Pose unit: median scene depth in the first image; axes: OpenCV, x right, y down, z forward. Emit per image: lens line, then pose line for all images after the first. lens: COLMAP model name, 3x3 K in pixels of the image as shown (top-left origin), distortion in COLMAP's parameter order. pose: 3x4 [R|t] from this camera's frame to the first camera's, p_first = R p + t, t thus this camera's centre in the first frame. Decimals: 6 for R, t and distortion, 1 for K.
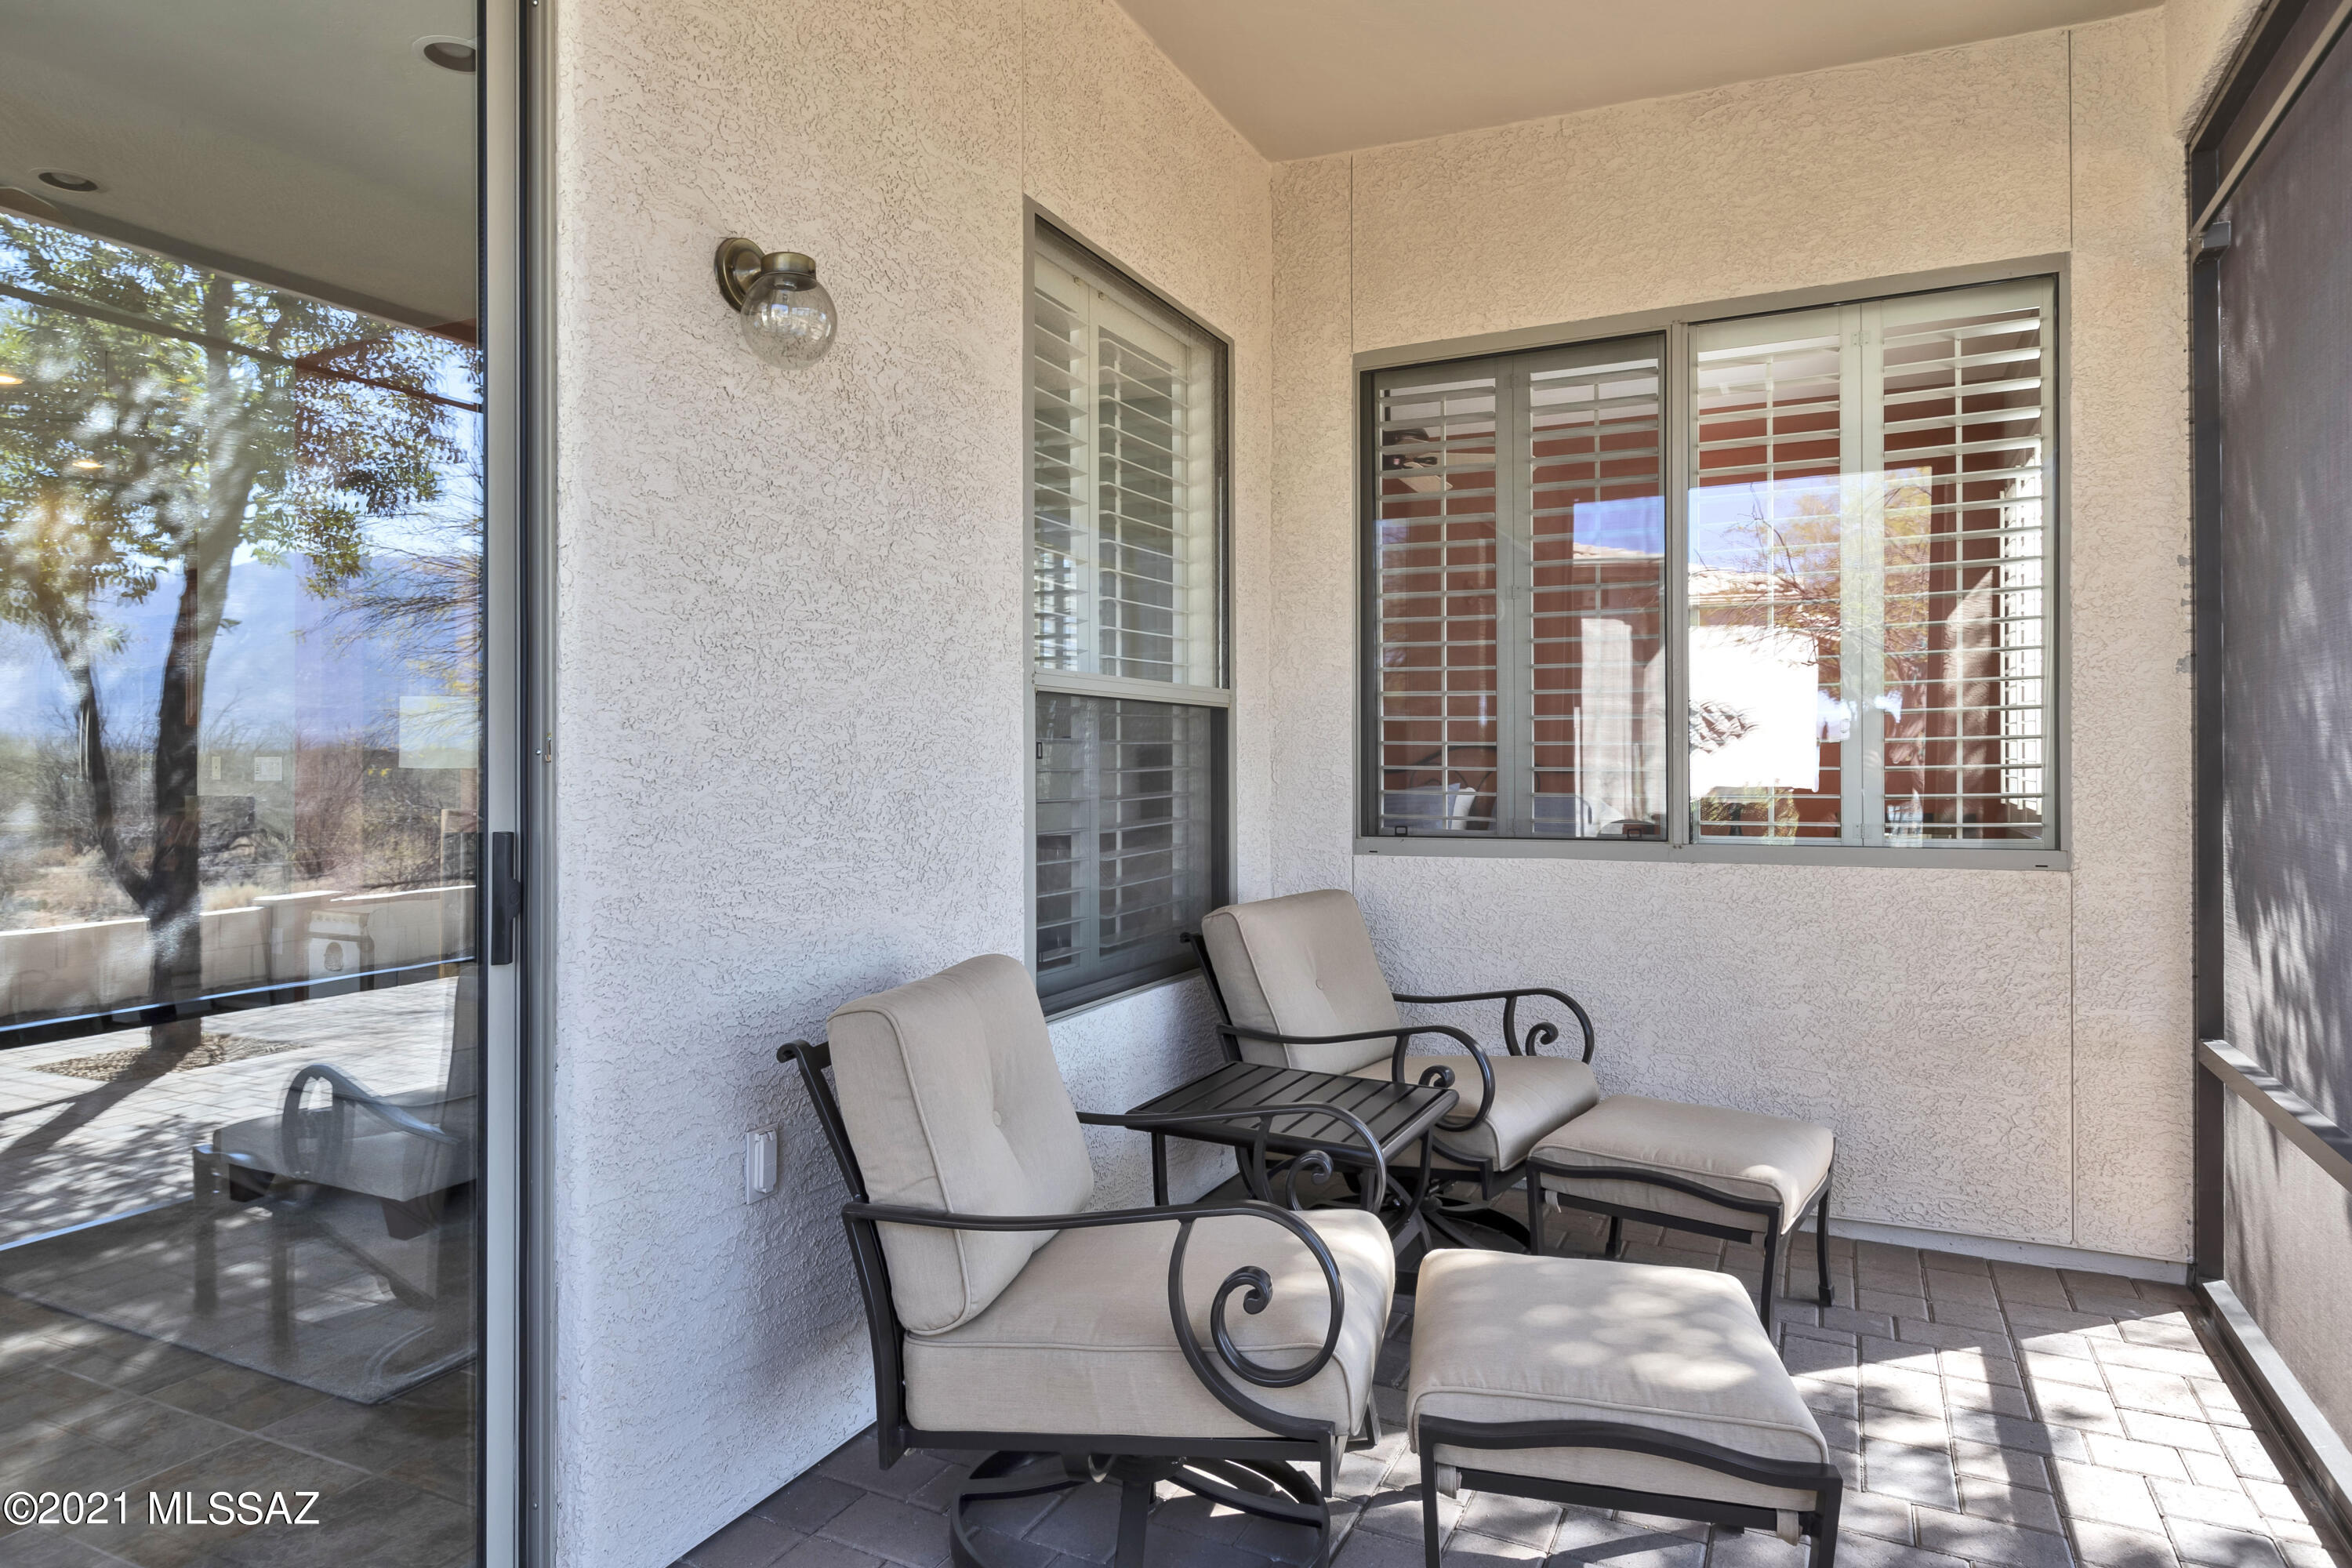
lens RADIAL K [[1463.8, 0, 1092.2], [0, 1463.8, 768.1], [0, 0, 1]] dist [0.001653, 0.000328]
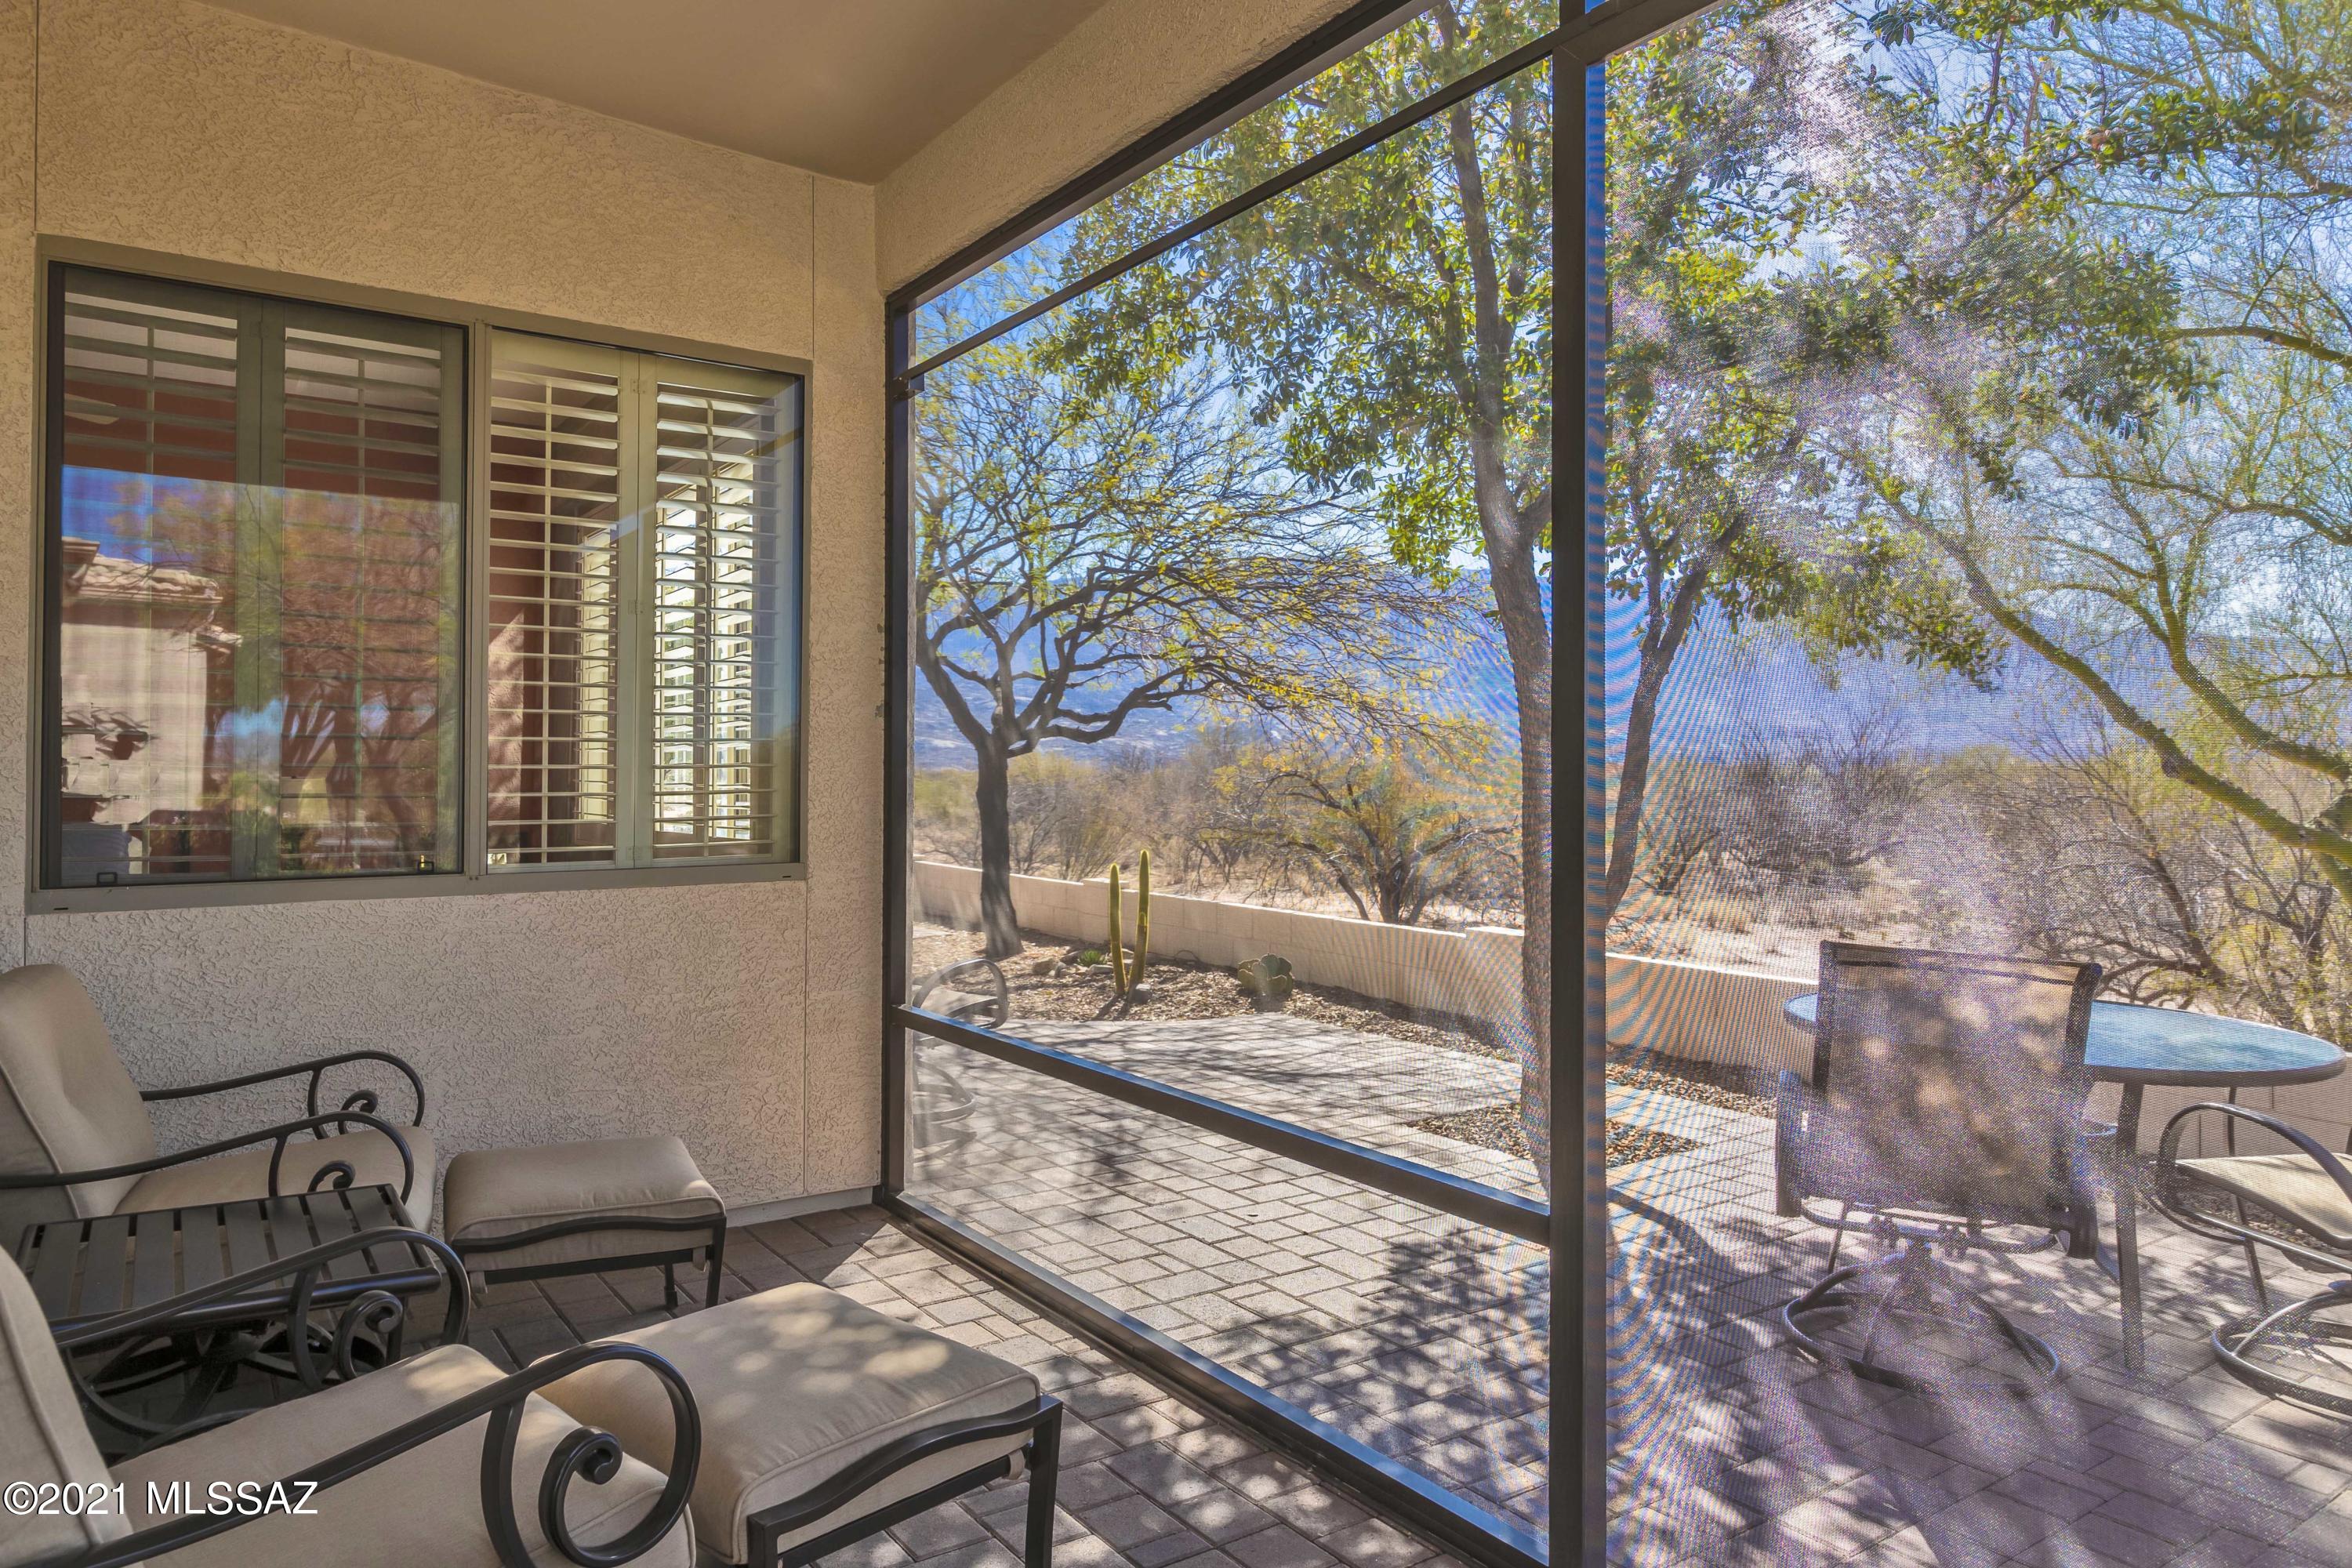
lens RADIAL K [[1463.8, 0, 1175.4], [0, 1463.8, 773.5], [0, 0, 1]] dist [0.001653, 0.000328]
pose [[0.458499, 0.005643, 0.888677, -0.234790], [0.001337, 0.999974, -0.007039, -0.006534], [-0.888694, 0.004416, 0.458480, 0.174146]]
